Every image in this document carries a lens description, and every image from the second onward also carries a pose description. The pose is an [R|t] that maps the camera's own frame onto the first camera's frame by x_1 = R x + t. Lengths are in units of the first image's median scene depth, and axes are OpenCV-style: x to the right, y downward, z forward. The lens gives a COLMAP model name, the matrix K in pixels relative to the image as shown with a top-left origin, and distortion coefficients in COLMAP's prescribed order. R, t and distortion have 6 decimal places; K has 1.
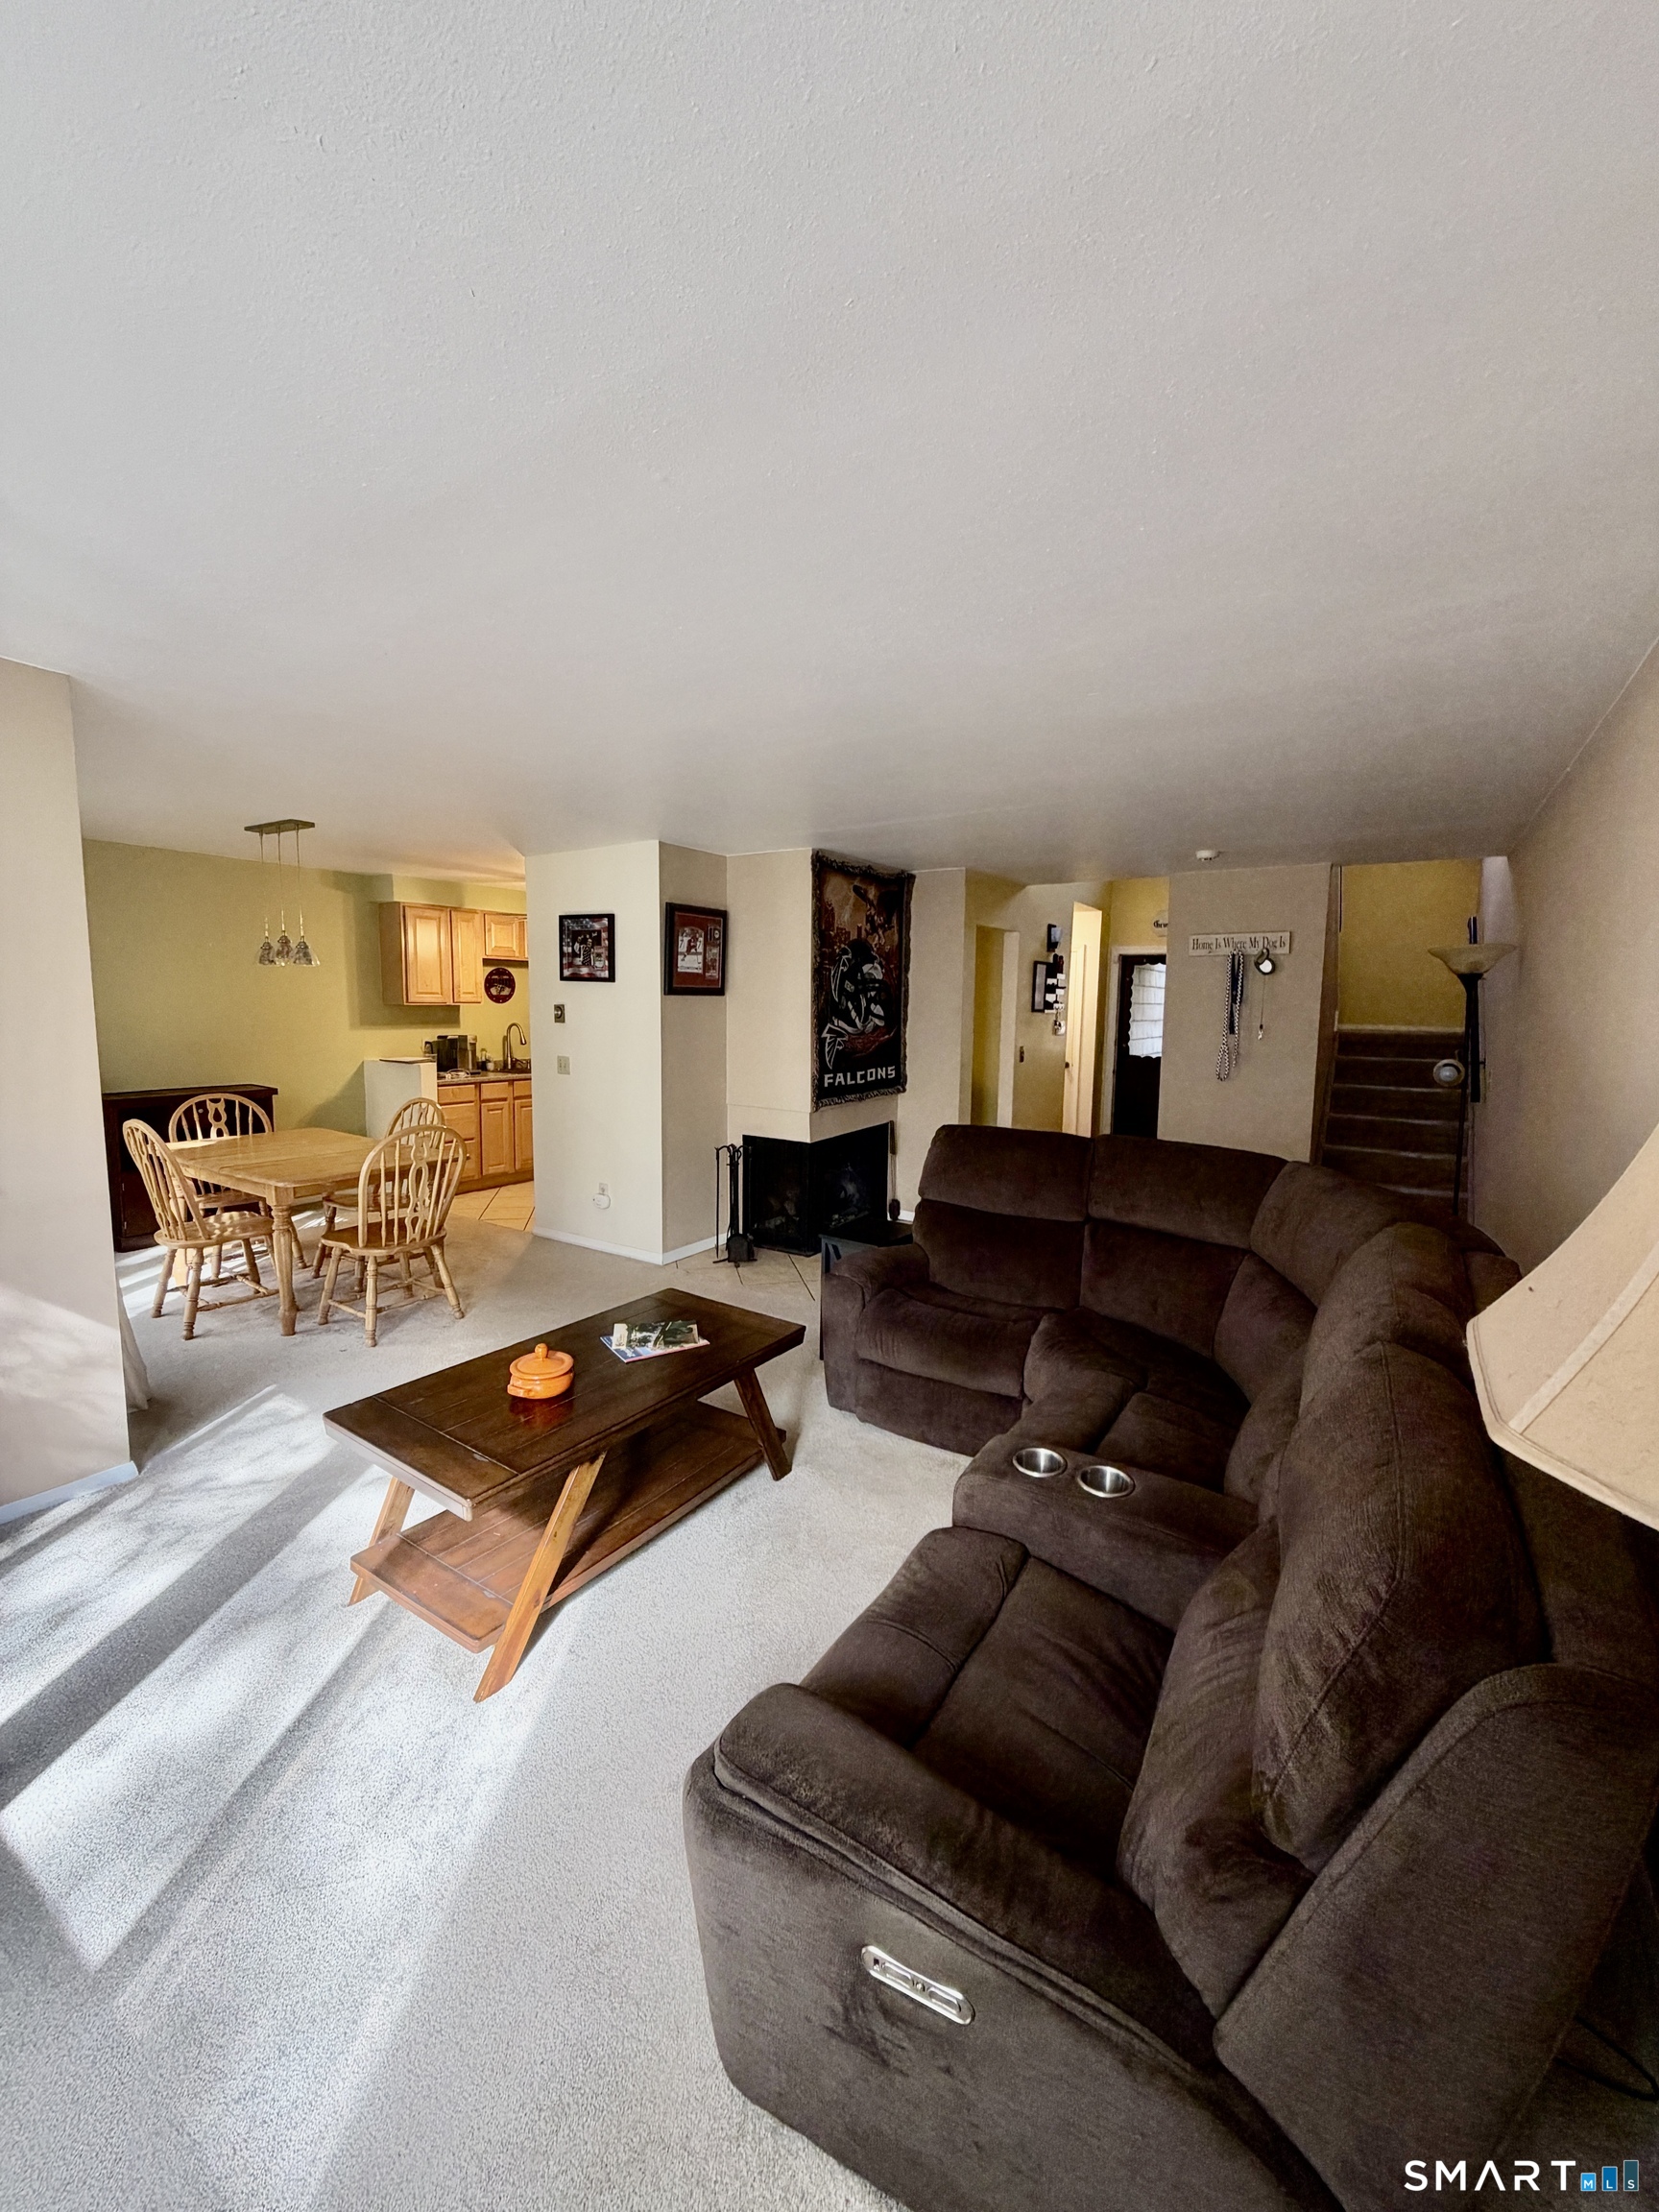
lens RADIAL K [[885.4, 0, 829.5], [0, 885.4, 1106.0], [0, 0, 1]] dist [-0.000234, 0.000075]
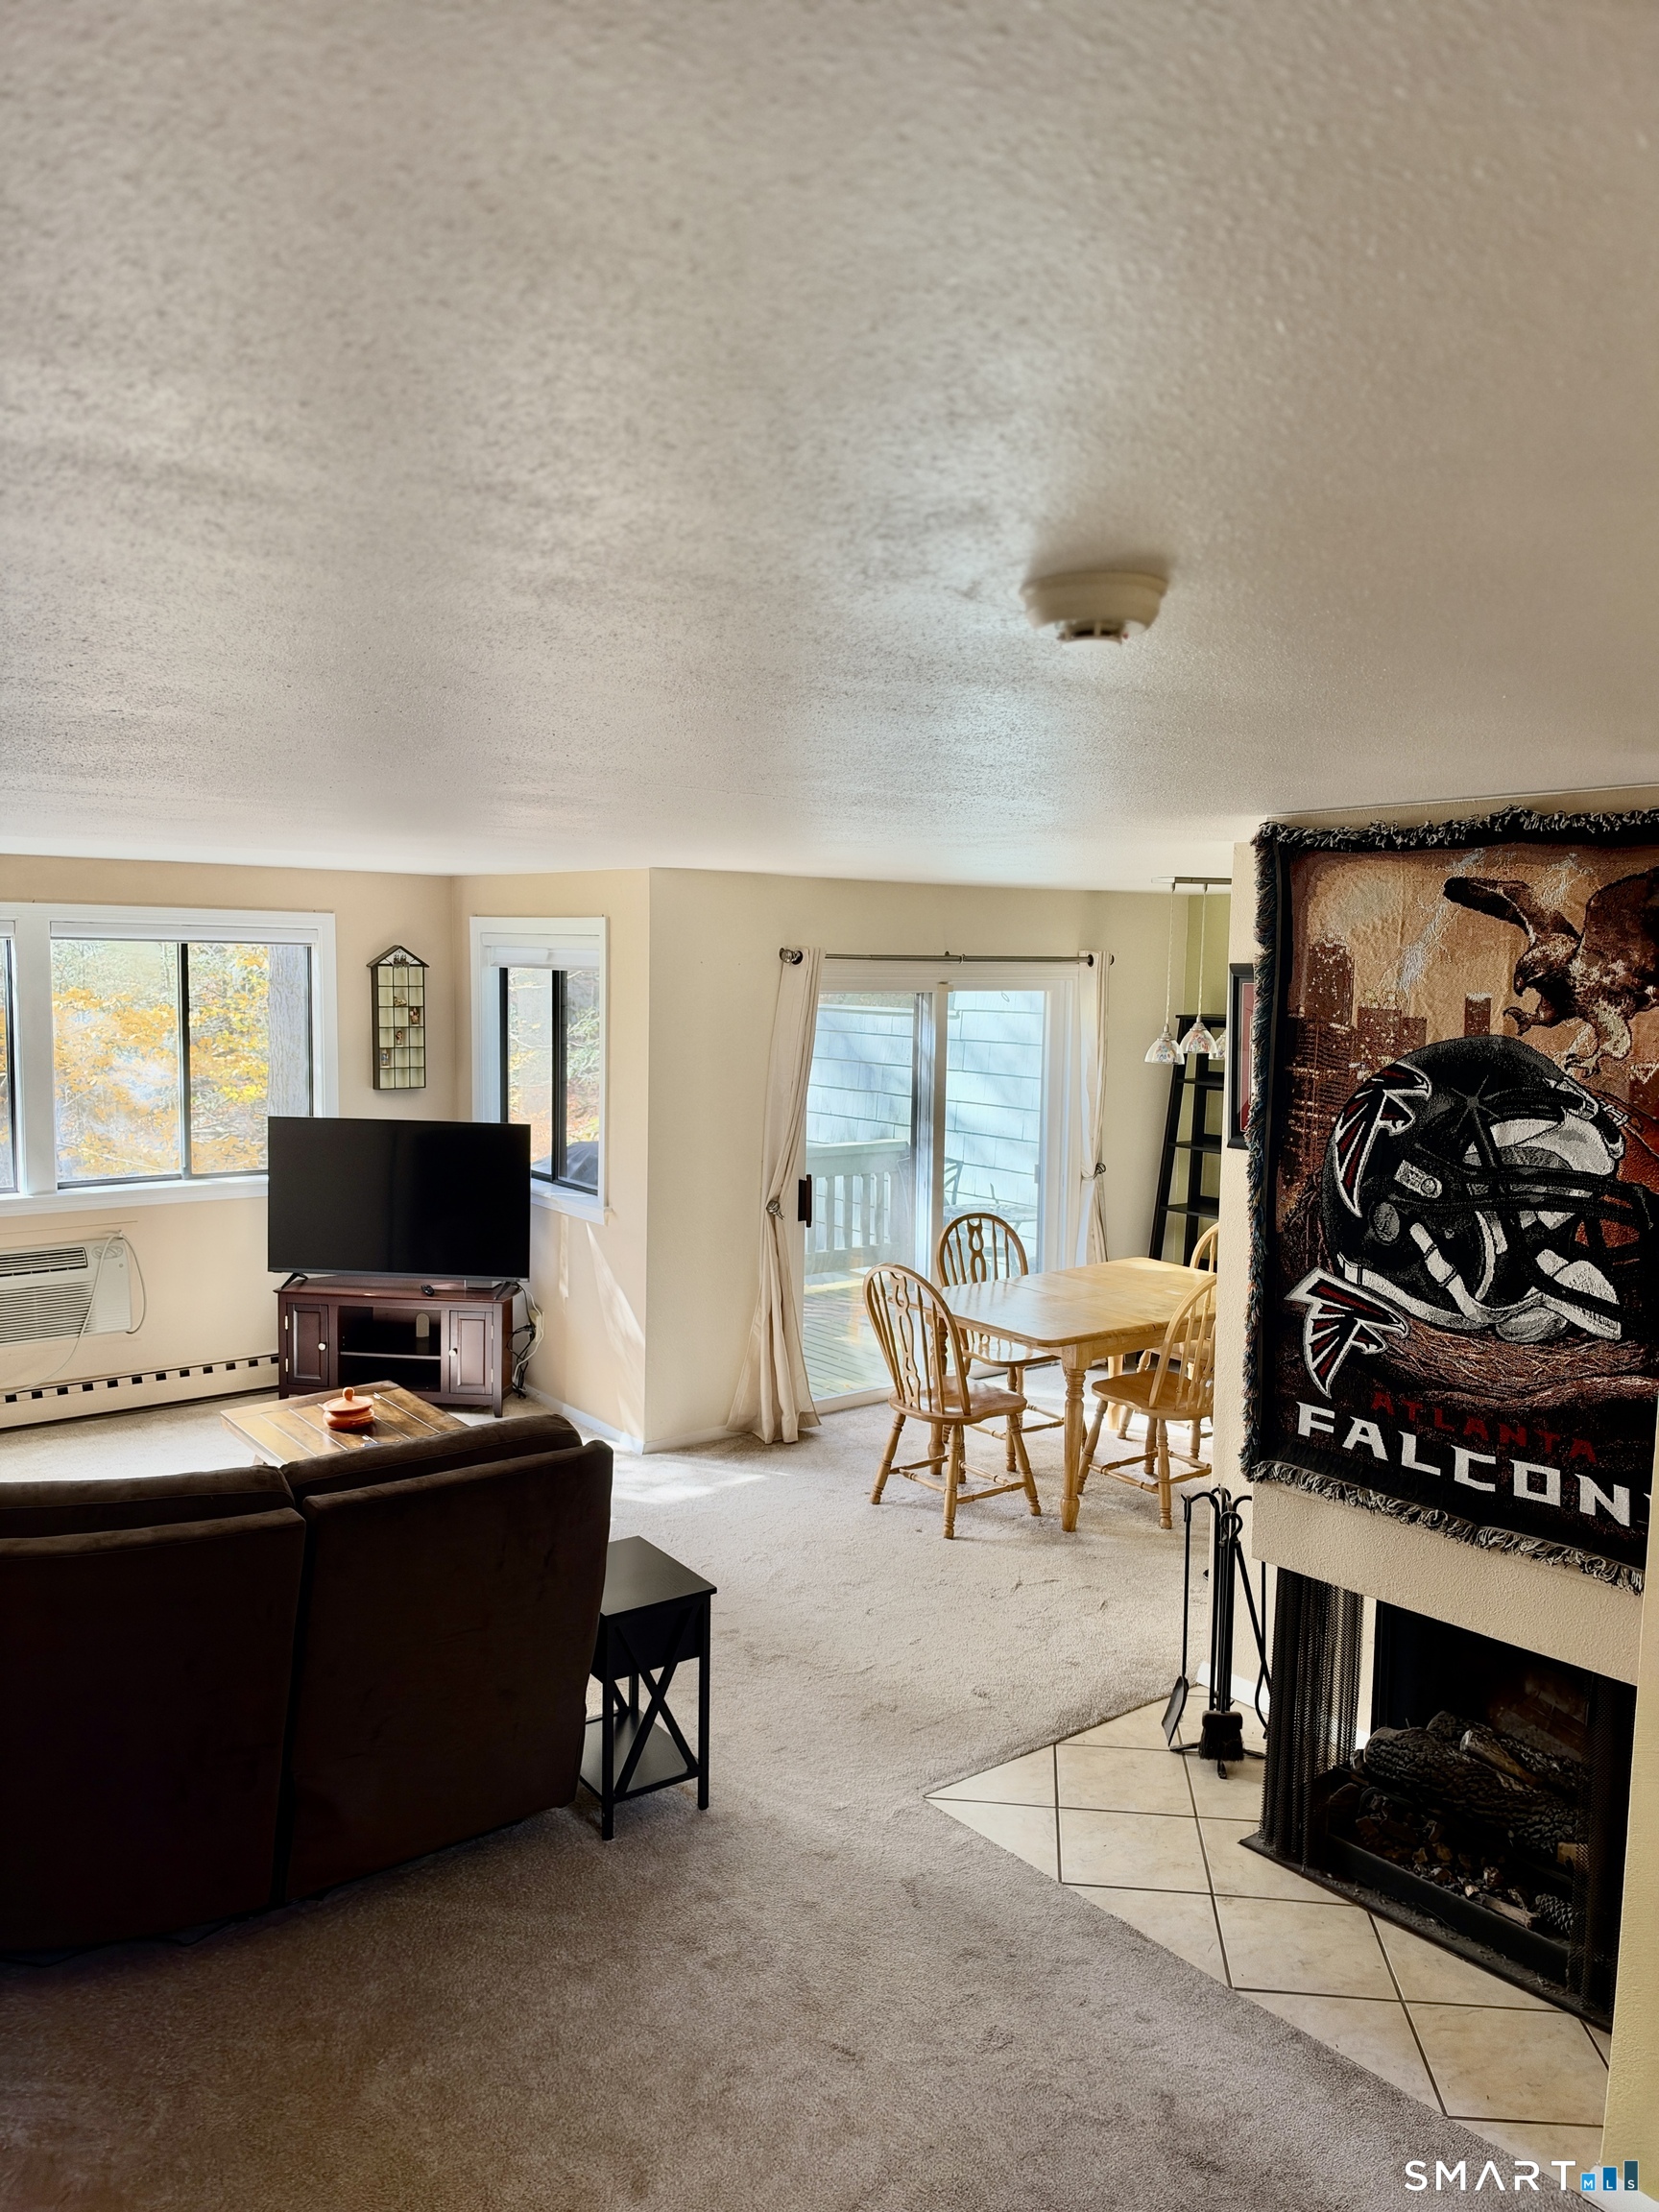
lens RADIAL K [[1540.4, 0, 829.5], [0, 1540.4, 1106.0], [0, 0, 1]] dist [-0.026126, -0.003021]
pose [[-0.319498, 0.073309, -0.944747, 0.620571], [-0.126710, 0.984744, 0.119263, -0.197753], [0.939077, 0.157813, -0.305335, 0.935854]]
